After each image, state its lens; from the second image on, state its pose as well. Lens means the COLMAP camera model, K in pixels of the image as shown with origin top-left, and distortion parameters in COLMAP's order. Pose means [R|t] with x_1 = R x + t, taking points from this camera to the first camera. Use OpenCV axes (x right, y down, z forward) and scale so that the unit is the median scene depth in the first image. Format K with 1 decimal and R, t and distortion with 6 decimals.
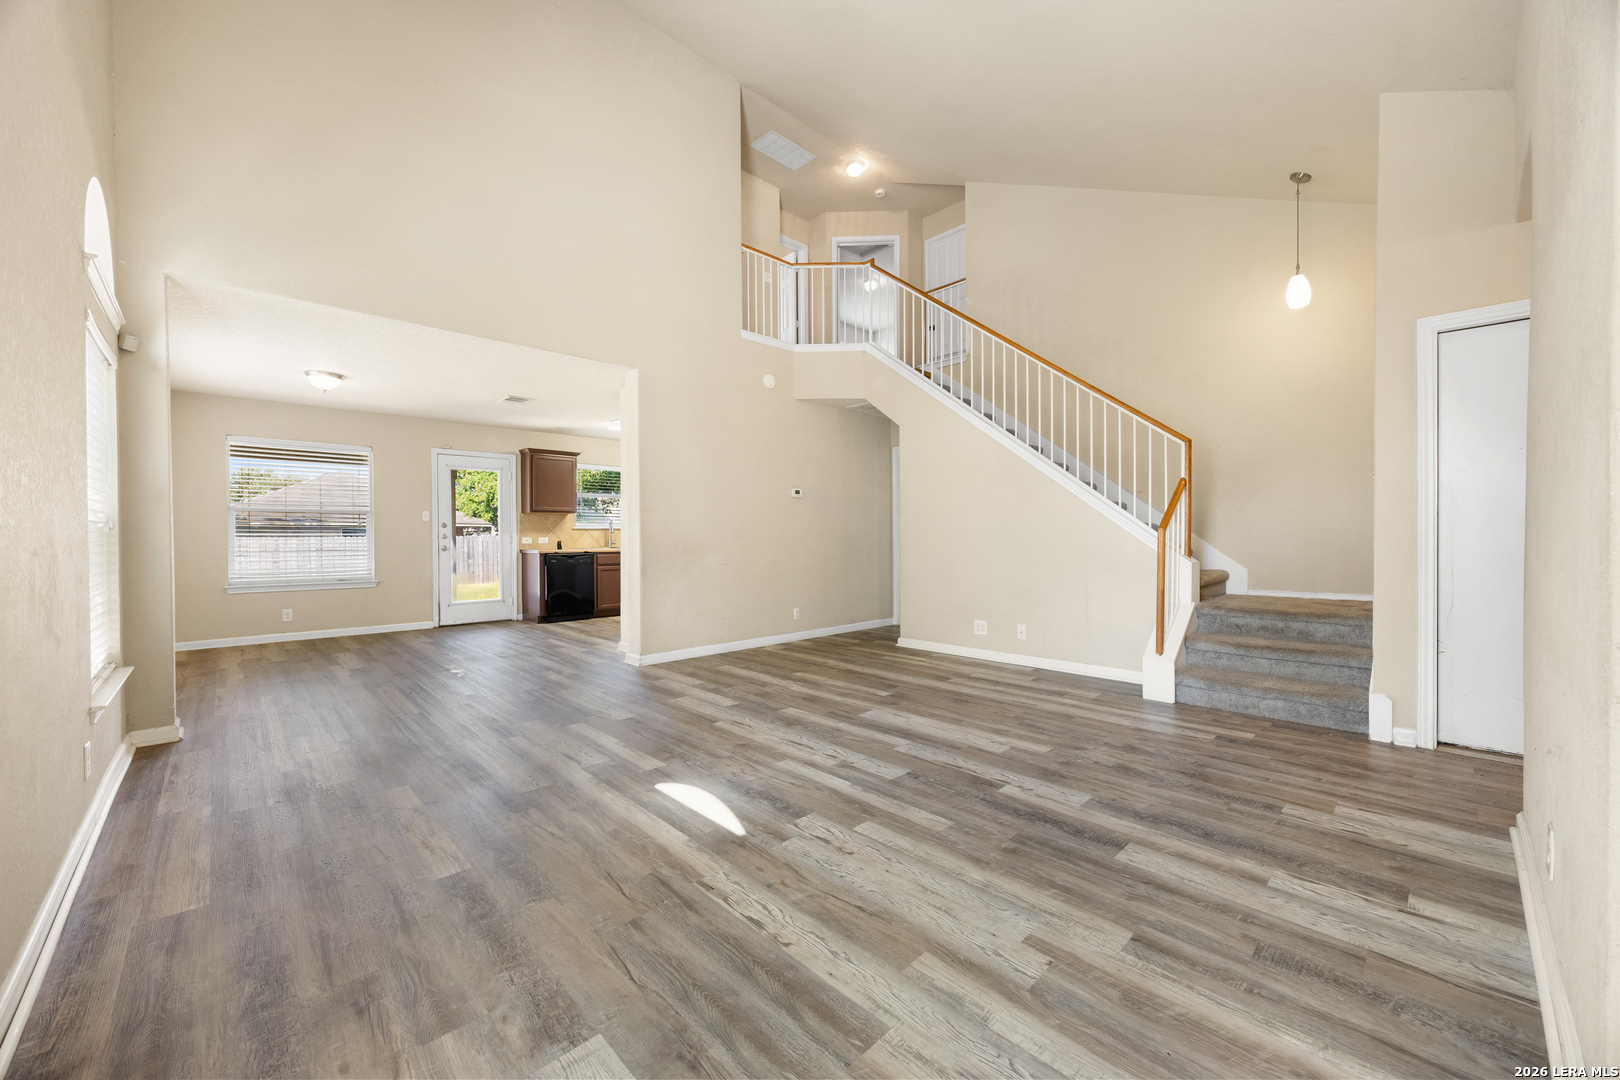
lens RADIAL K [[616.9, 0, 807.0], [0, 616.9, 537.0], [0, 0, 1]] dist [-0.000305, 0.000143]
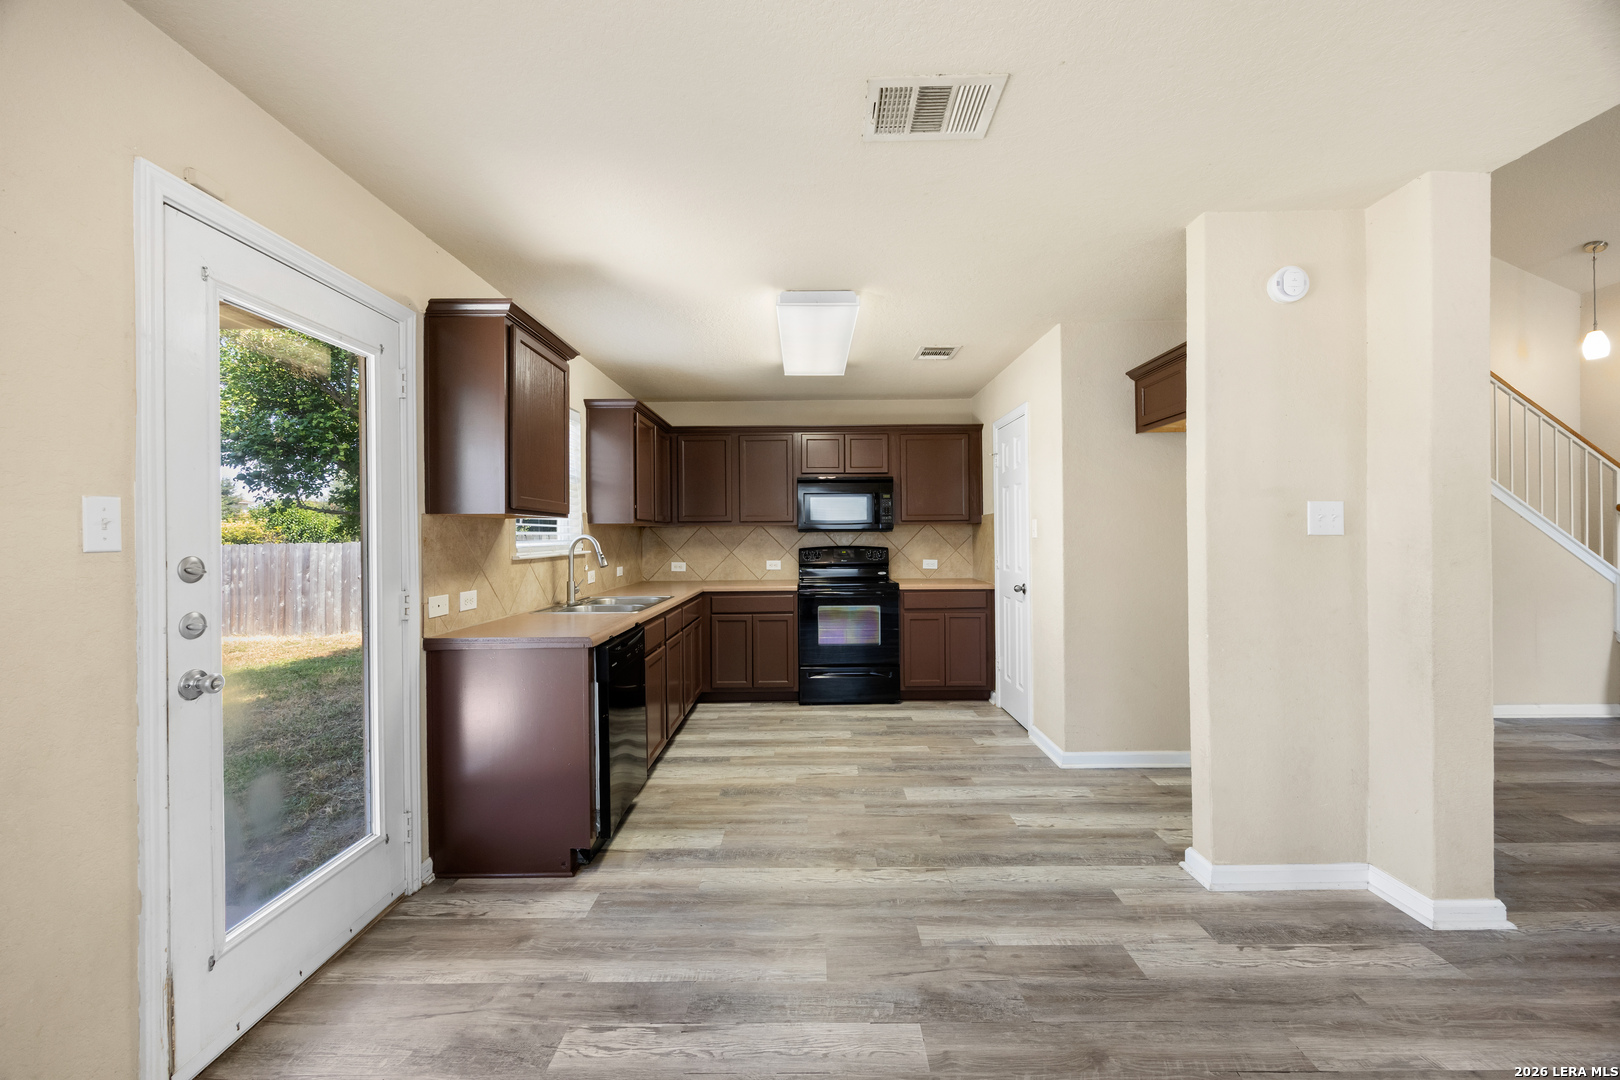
lens RADIAL K [[620.2, 0, 808.3], [0, 620.2, 542.8], [0, 0, 1]] dist [-0.002618, 0.000125]
pose [[0.693610, -0.004052, 0.720339, -0.552047], [0.002658, 0.999992, 0.003066, -0.025570], [-0.720346, -0.000212, 0.693615, 0.670011]]
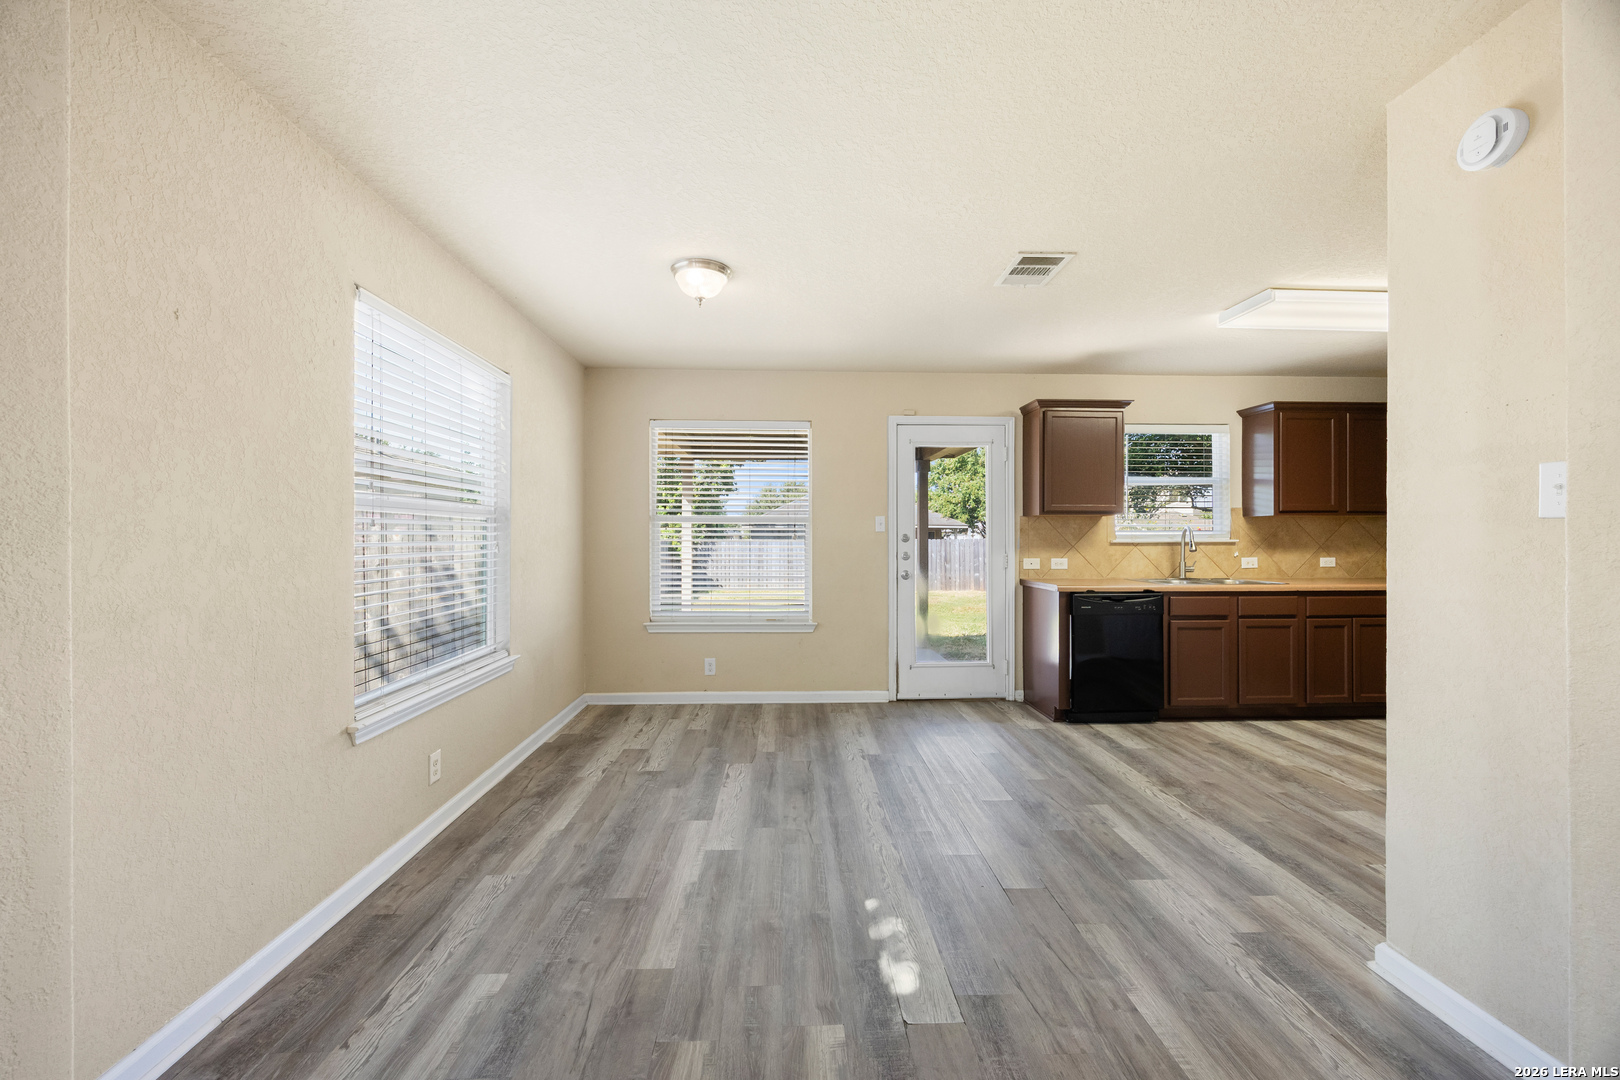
lens RADIAL K [[616.9, 0, 807.0], [0, 616.9, 537.0], [0, 0, 1]] dist [-0.000305, 0.000143]
pose [[0.748177, 0.007644, -0.663456, -0.231880], [-0.006649, 0.999970, 0.004022, -0.020316], [0.663466, 0.001402, 0.748205, 0.435090]]
